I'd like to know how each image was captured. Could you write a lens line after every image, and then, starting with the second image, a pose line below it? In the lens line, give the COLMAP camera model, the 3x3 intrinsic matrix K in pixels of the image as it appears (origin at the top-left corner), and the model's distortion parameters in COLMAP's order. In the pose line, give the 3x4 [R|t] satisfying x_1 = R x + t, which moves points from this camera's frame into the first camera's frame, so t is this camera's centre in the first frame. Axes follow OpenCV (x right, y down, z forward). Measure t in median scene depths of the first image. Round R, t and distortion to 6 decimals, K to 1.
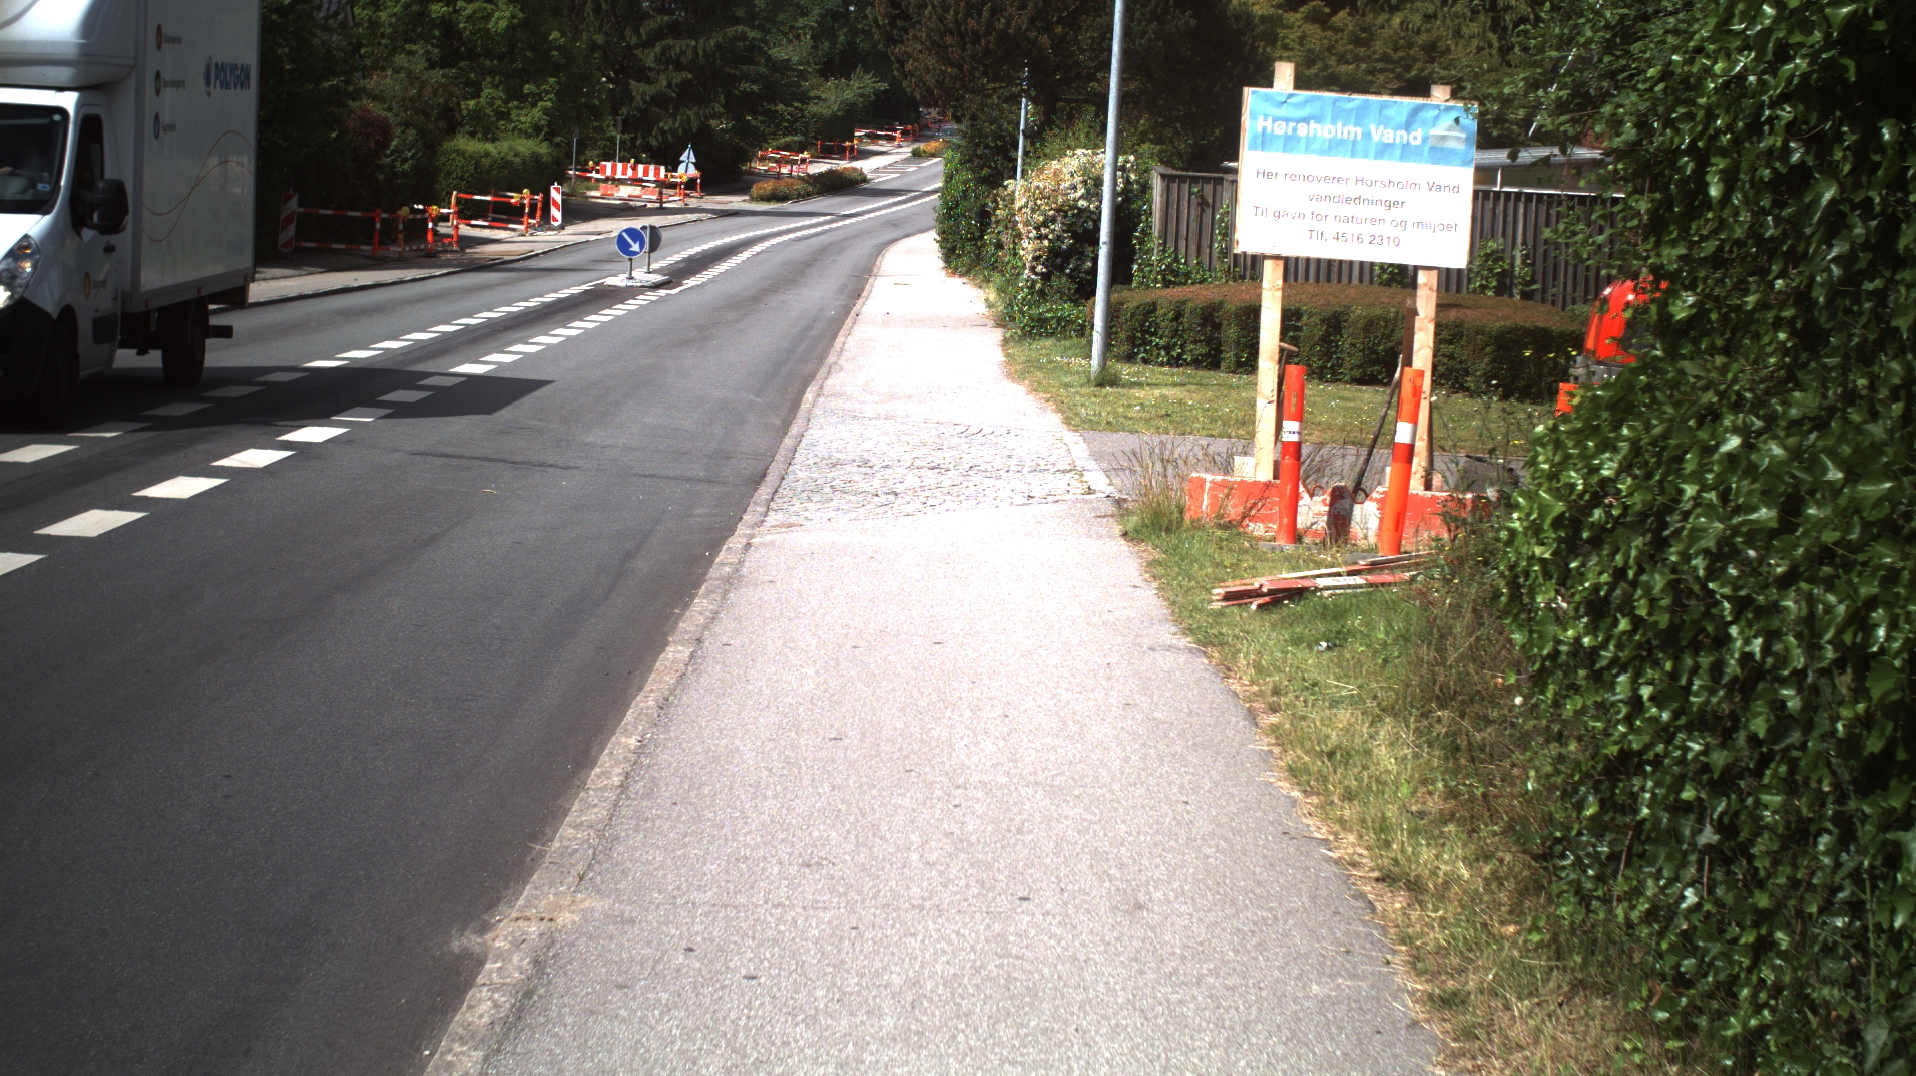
lens RADIAL K [[3461.7, 0, 971.5], [0, 3461.7, 554.1], [0, 0, 1]] dist [-0.300600, 0.000000]
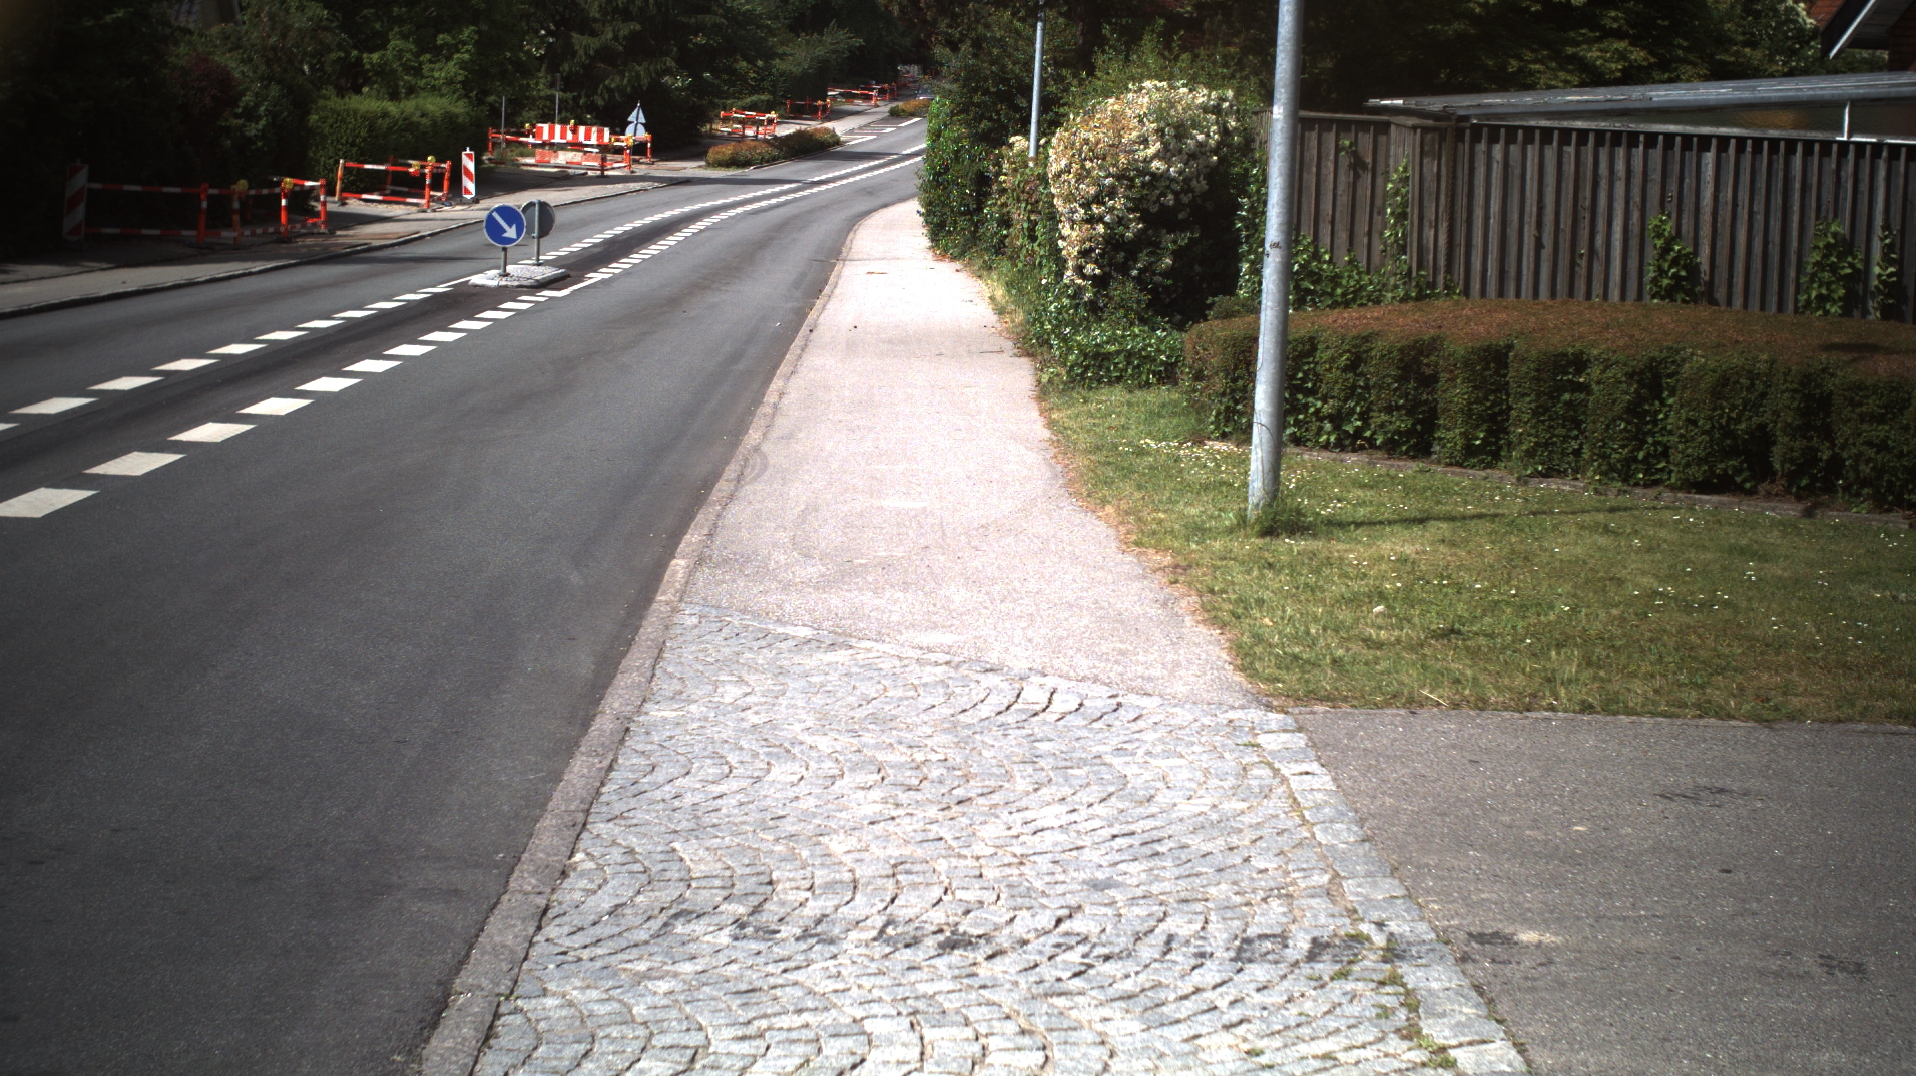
lens RADIAL K [[3458.4, 0, 957.4], [0, 3458.4, 539.9], [0, 0, 1]] dist [-0.288480, 0.000000]
pose [[0.999948, -0.010161, 0.000992, -0.004260], [0.010155, 0.999927, 0.006594, -0.027573], [-0.001059, -0.006584, 0.999978, 0.270284]]
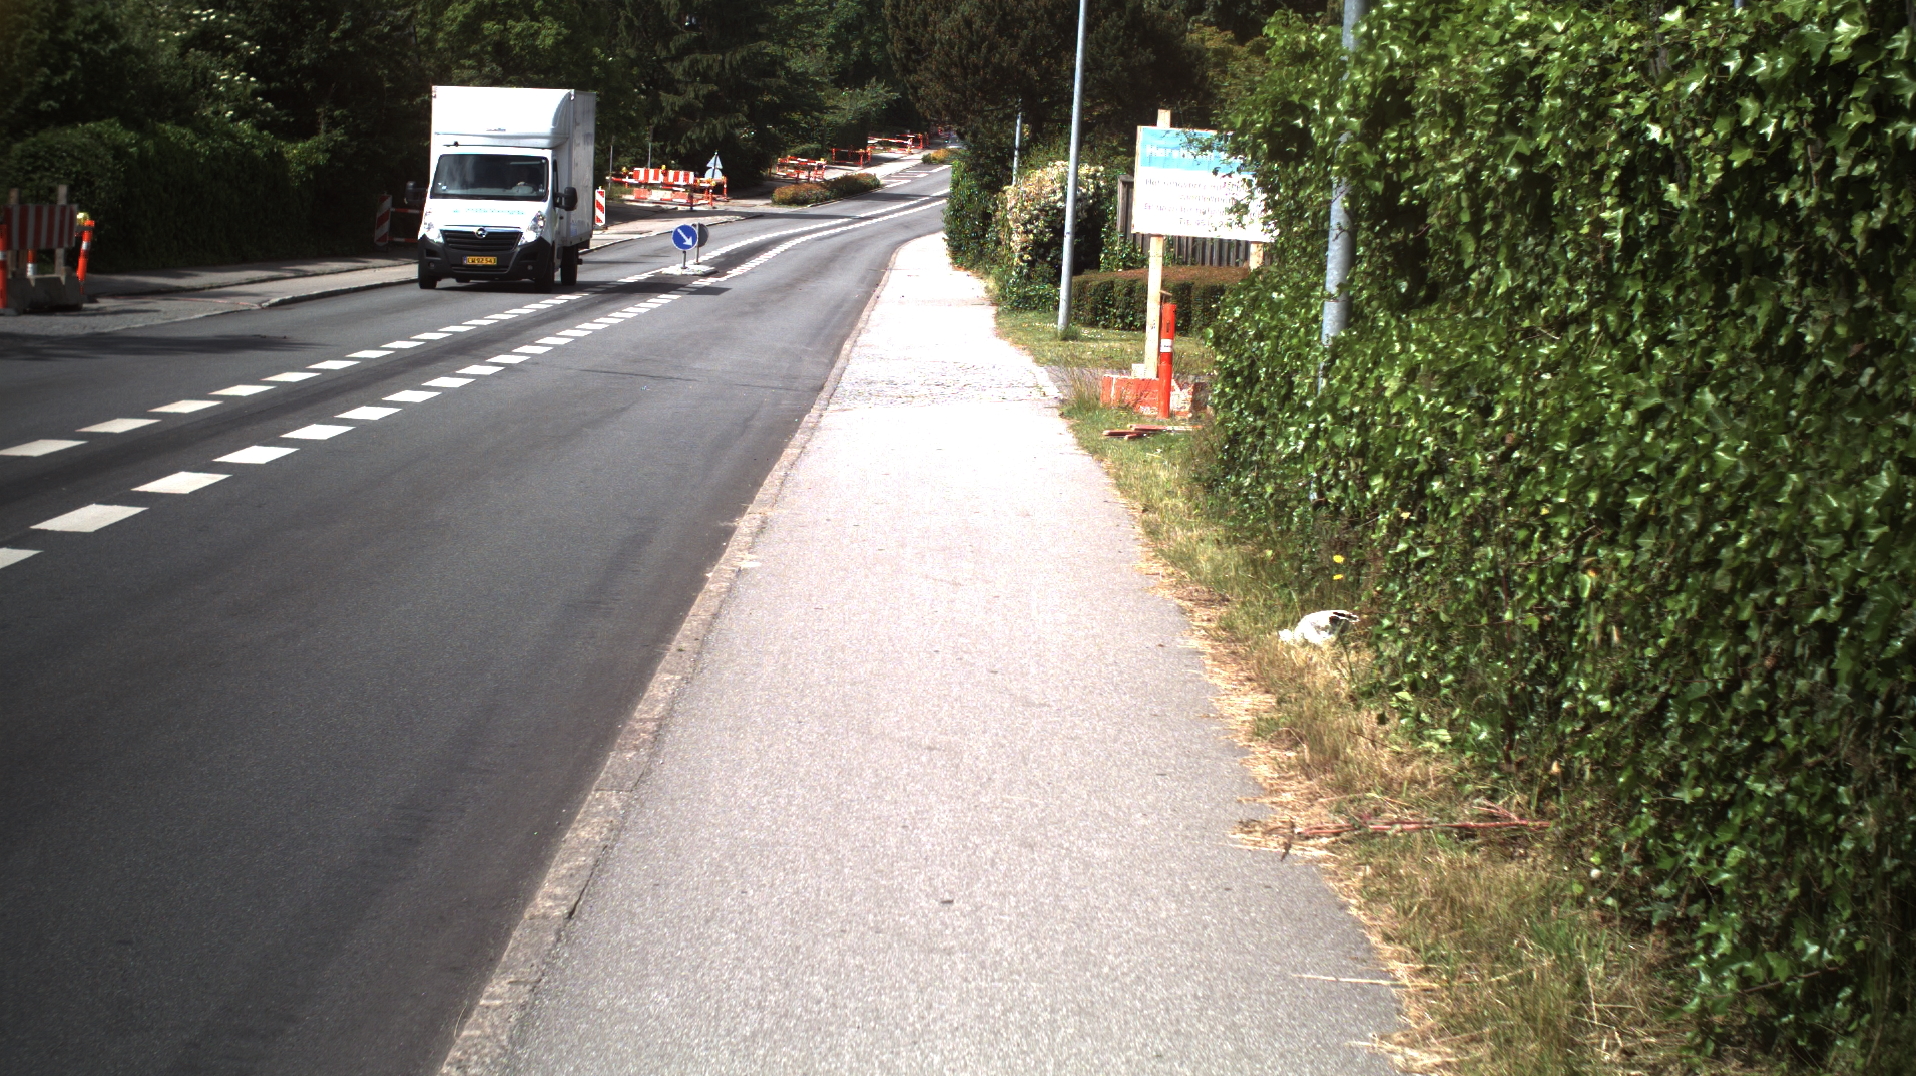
lens RADIAL K [[3459.6, 0, 955.2], [0, 3459.6, 527.2], [0, 0, 1]] dist [-0.289027, 0.000000]
pose [[0.999969, 0.002959, -0.007353, 0.002681], [-0.003028, 0.999952, -0.009315, 0.019338], [0.007325, 0.009337, 0.999930, -0.178460]]
